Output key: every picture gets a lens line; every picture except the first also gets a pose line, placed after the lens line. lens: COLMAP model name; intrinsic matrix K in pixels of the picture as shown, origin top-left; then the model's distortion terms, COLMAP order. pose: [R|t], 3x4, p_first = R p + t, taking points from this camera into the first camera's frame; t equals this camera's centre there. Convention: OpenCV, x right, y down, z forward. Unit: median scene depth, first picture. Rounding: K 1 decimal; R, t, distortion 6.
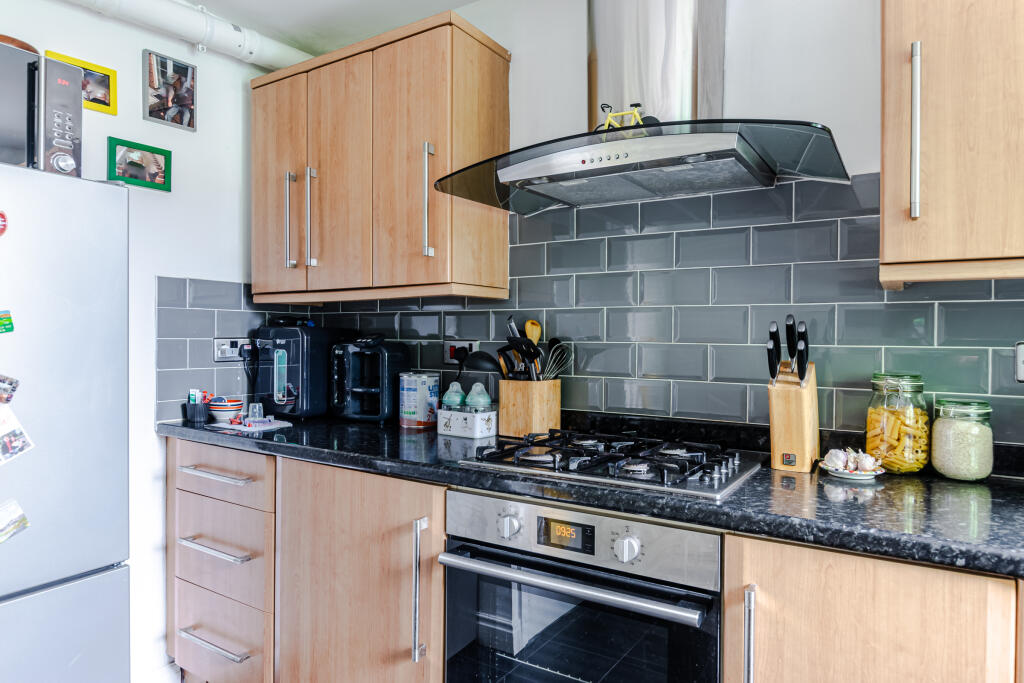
lens RADIAL K [[635.9, 0, 512.0], [0, 635.9, 336.4], [0, 0, 1]] dist [-0.009990, -0.000253]
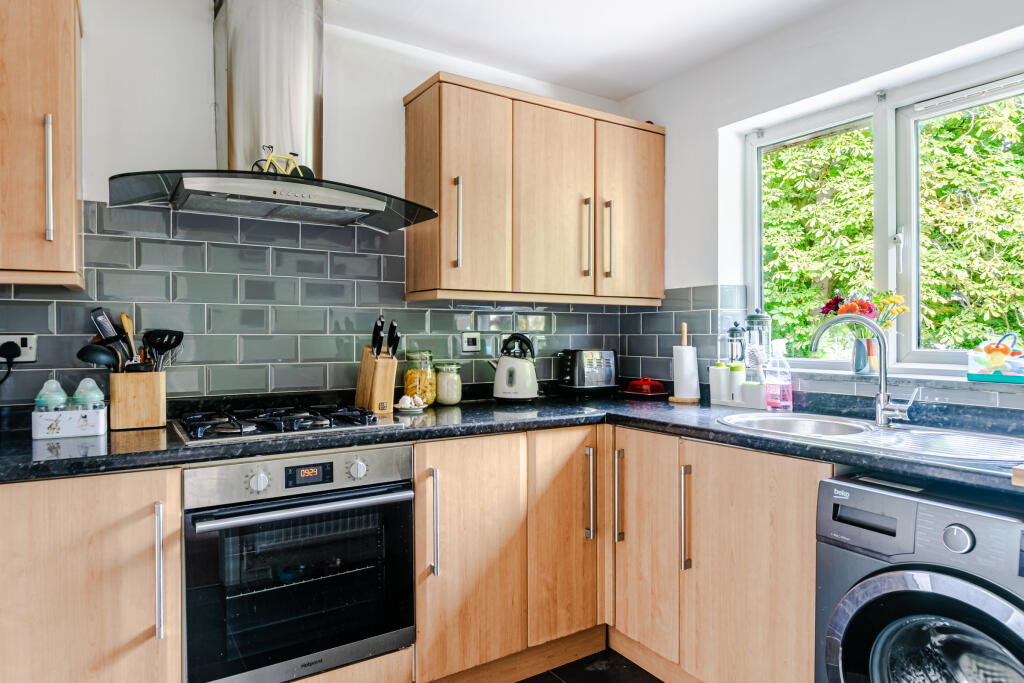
lens RADIAL K [[635.9, 0, 515.3], [0, 635.9, 338.8], [0, 0, 1]] dist [-0.009990, -0.000253]
pose [[0.420442, -0.015517, 0.907187, -0.882473], [0.003684, 0.999875, 0.015394, 0.001922], [-0.907312, -0.003130, 0.420447, 0.027006]]
